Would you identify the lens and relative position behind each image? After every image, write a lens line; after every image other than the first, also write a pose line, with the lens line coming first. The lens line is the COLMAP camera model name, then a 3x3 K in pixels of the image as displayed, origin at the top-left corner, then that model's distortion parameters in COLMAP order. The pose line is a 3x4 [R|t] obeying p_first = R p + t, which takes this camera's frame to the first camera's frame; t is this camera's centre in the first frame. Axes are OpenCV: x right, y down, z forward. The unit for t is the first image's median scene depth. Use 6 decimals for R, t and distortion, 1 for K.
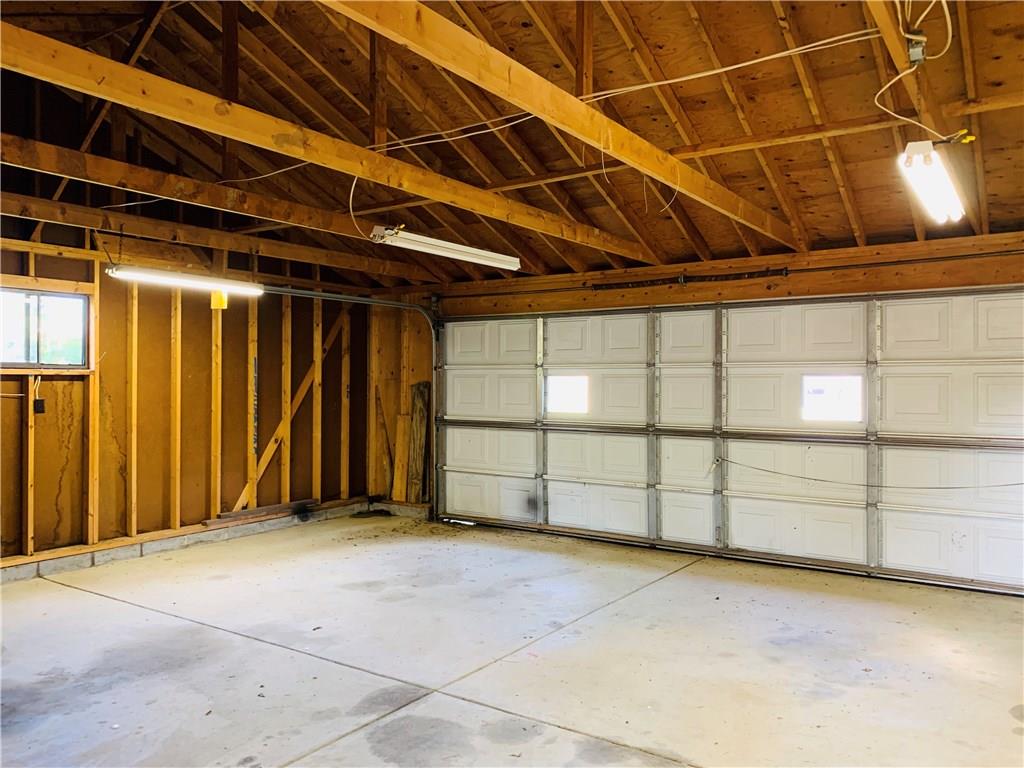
lens RADIAL K [[779.4, 0, 516.7], [0, 779.4, 383.4], [0, 0, 1]] dist [0.083960, -0.118478]
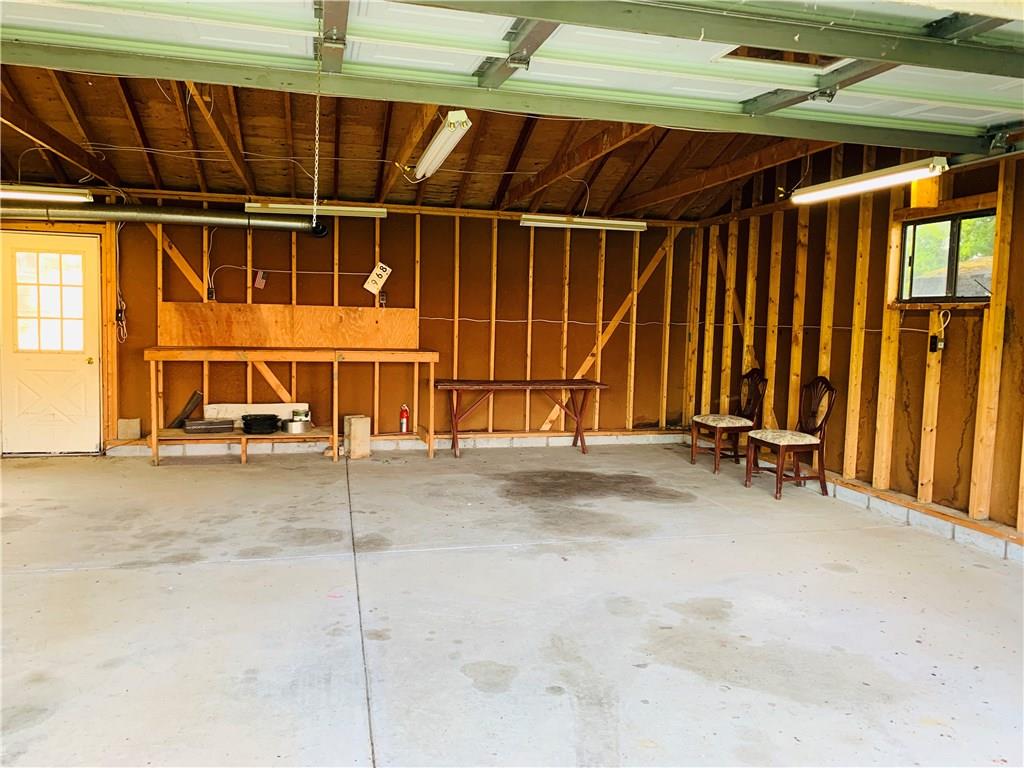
lens RADIAL K [[779.4, 0, 516.7], [0, 779.4, 383.4], [0, 0, 1]] dist [0.083960, -0.118478]
pose [[-0.665995, 0.049520, -0.744311, 0.500621], [-0.027385, 0.995498, 0.090735, 0.006049], [0.745453, 0.080812, -0.661641, 1.582681]]
